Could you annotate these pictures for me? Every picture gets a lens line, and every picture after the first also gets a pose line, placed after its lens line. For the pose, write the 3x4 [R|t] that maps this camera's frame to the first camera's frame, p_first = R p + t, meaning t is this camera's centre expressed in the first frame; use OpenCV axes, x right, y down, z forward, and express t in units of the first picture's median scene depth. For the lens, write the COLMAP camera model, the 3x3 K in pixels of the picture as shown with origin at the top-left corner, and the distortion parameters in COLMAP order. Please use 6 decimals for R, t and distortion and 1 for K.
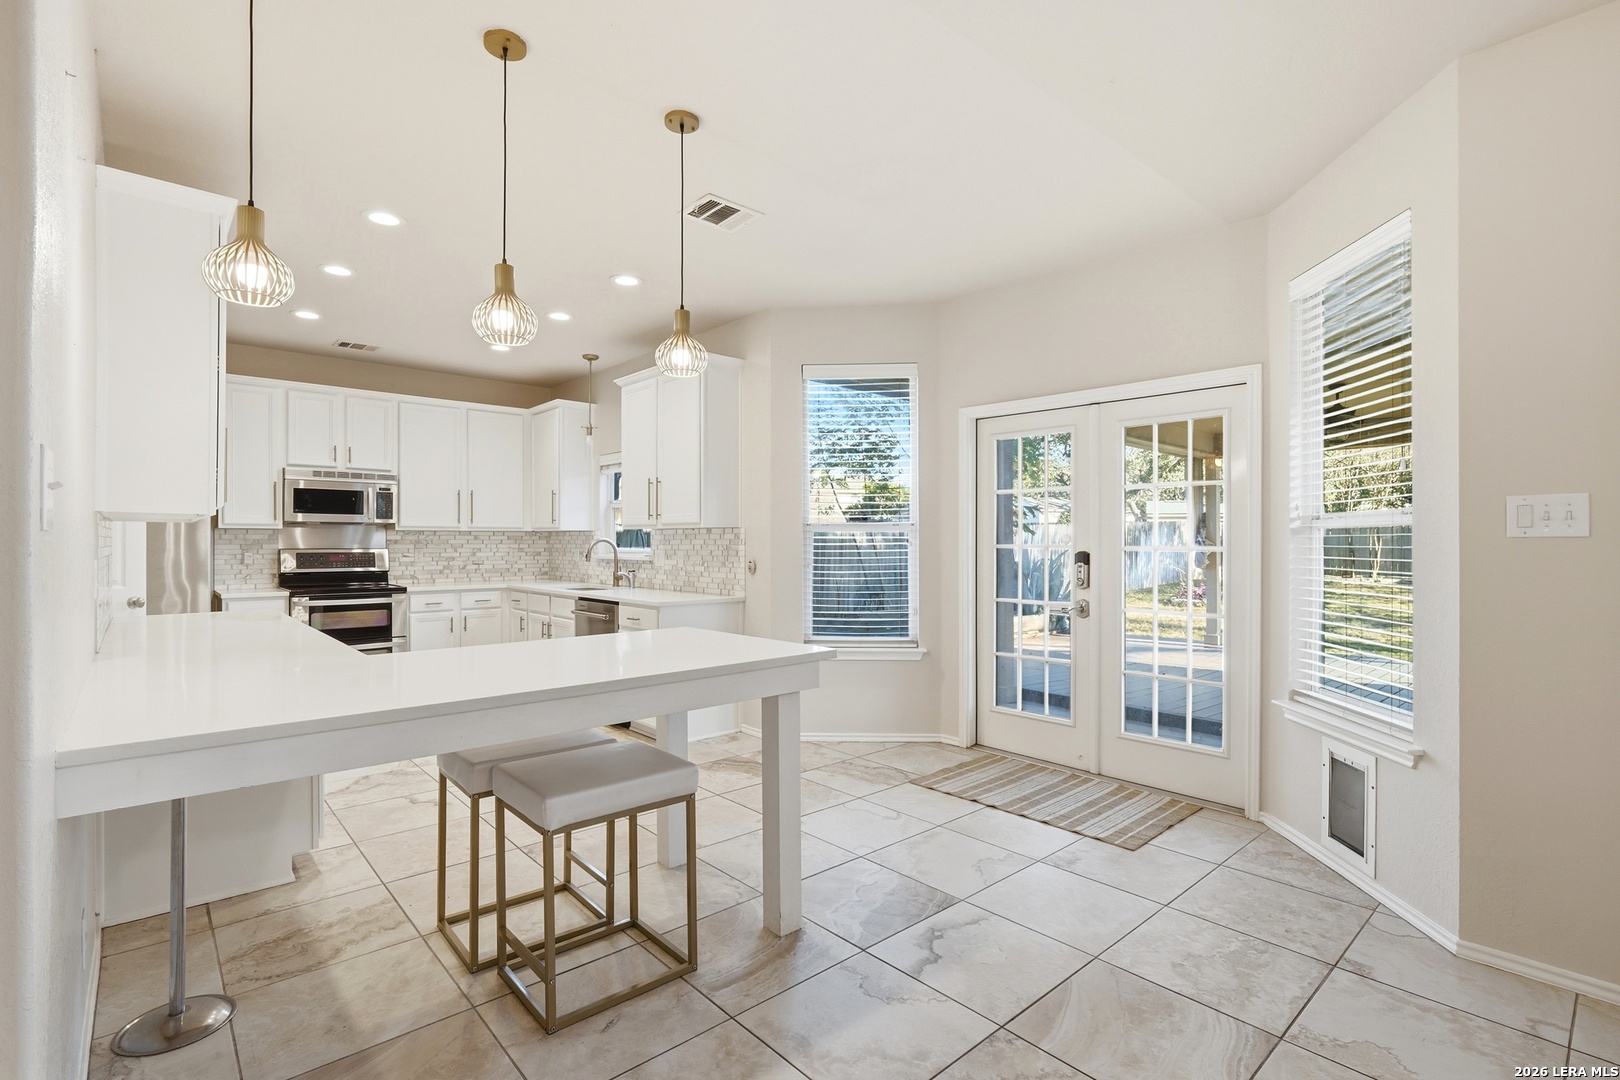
lens RADIAL K [[752.6, 0, 809.4], [0, 752.6, 539.4], [0, 0, 1]] dist [0.005181, 0.000448]
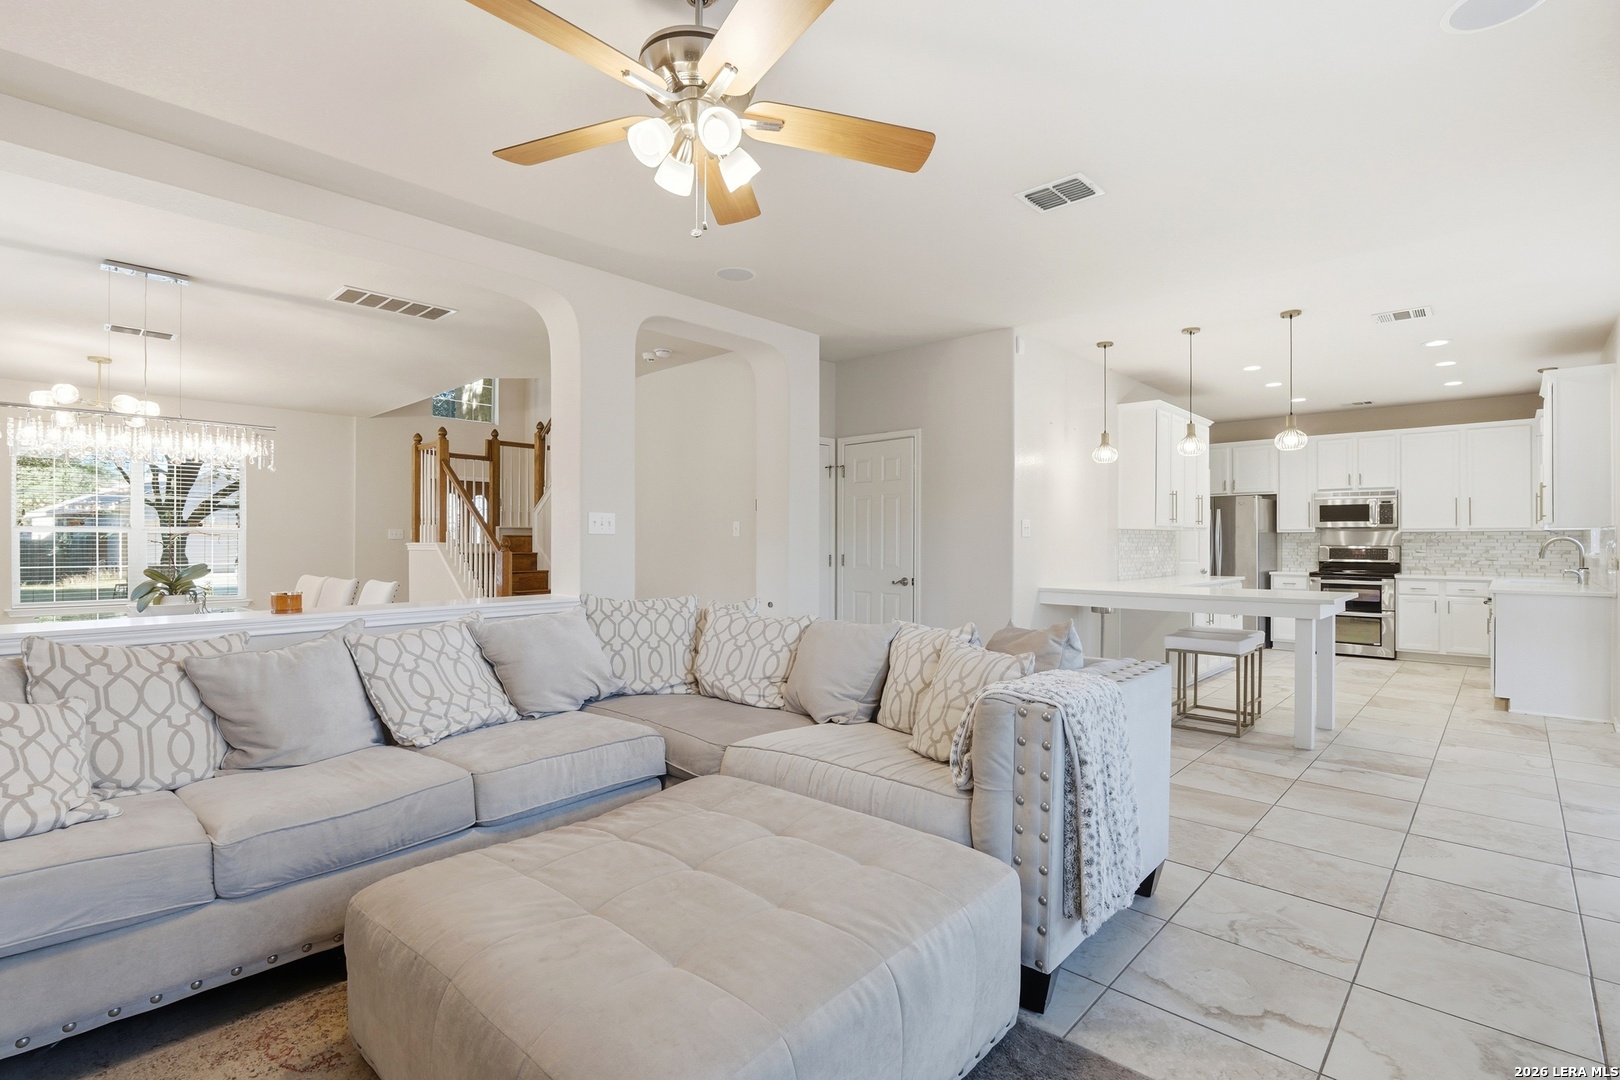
lens RADIAL K [[752.6, 0, 812.2], [0, 752.6, 543.0], [0, 0, 1]] dist [0.005181, 0.000448]
pose [[0.094523, 0.000292, -0.995523, 0.701006], [0.005304, 0.999986, 0.000797, 0.000547], [0.995509, -0.005356, 0.094520, -0.154999]]
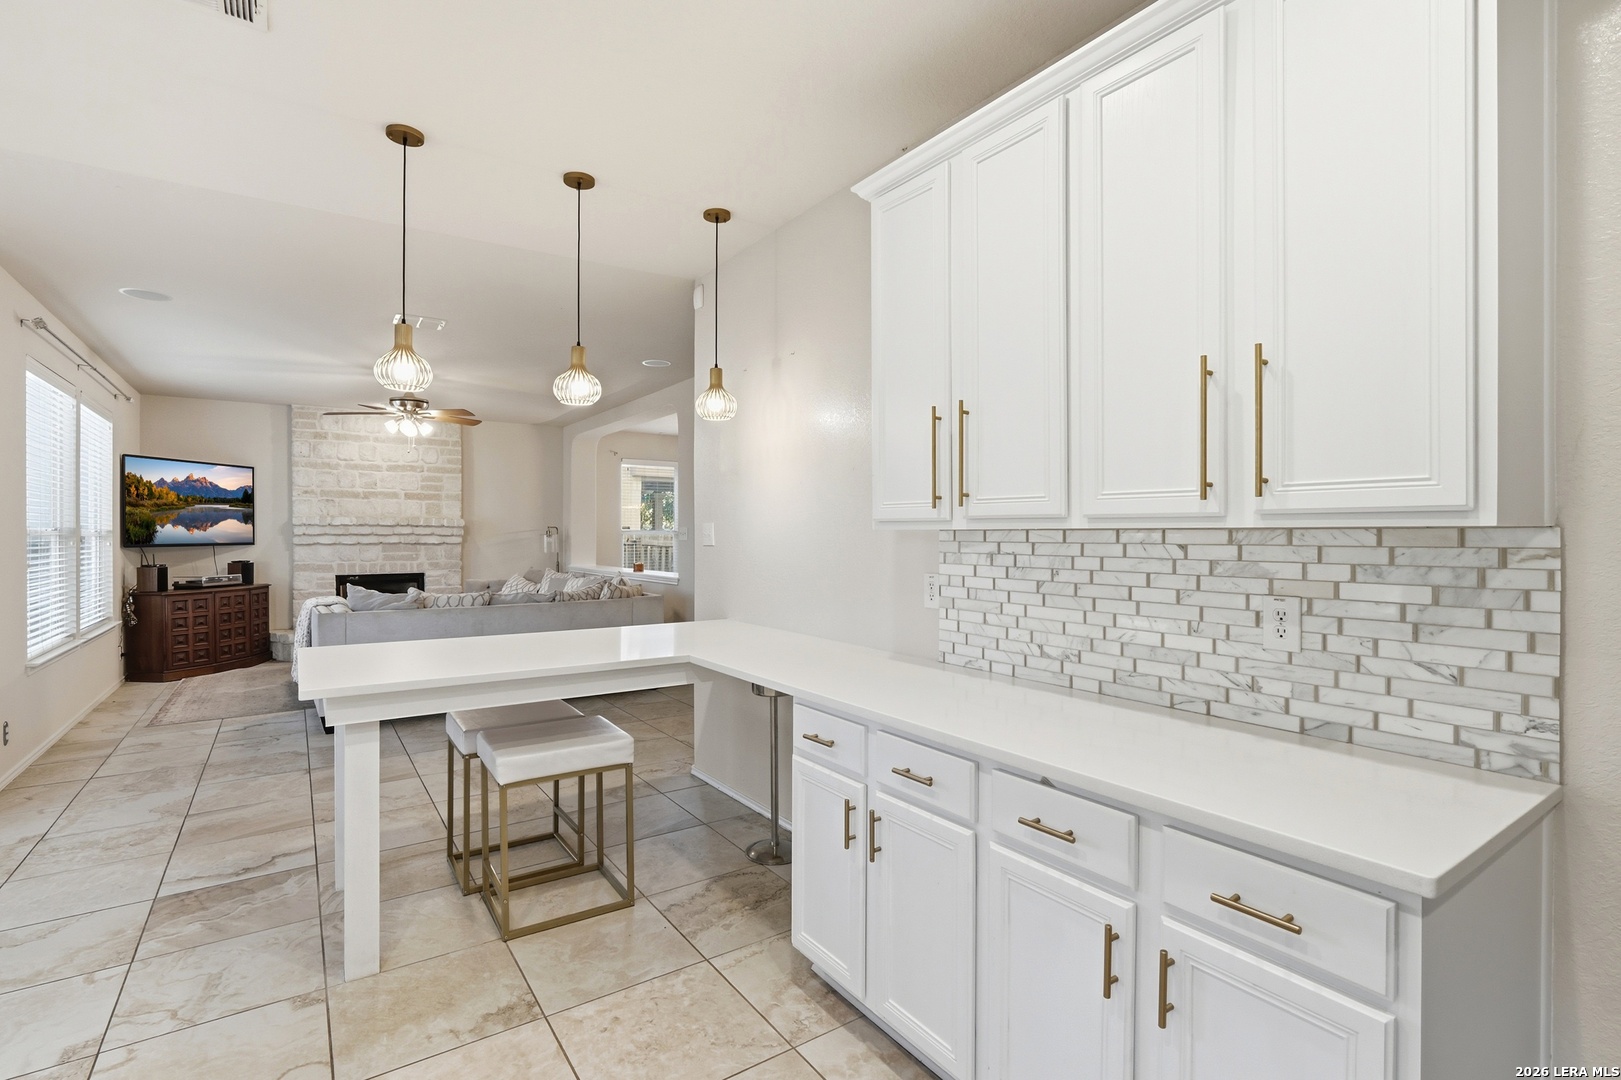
lens RADIAL K [[753.0, 0, 812.3], [0, 753.0, 540.3], [0, 0, 1]] dist [0.005181, 0.000448]
pose [[-0.992306, -0.002986, 0.123776, -0.368591], [-0.003981, 0.999962, -0.007790, -0.005333], [-0.123748, -0.008223, -0.992280, 0.860009]]
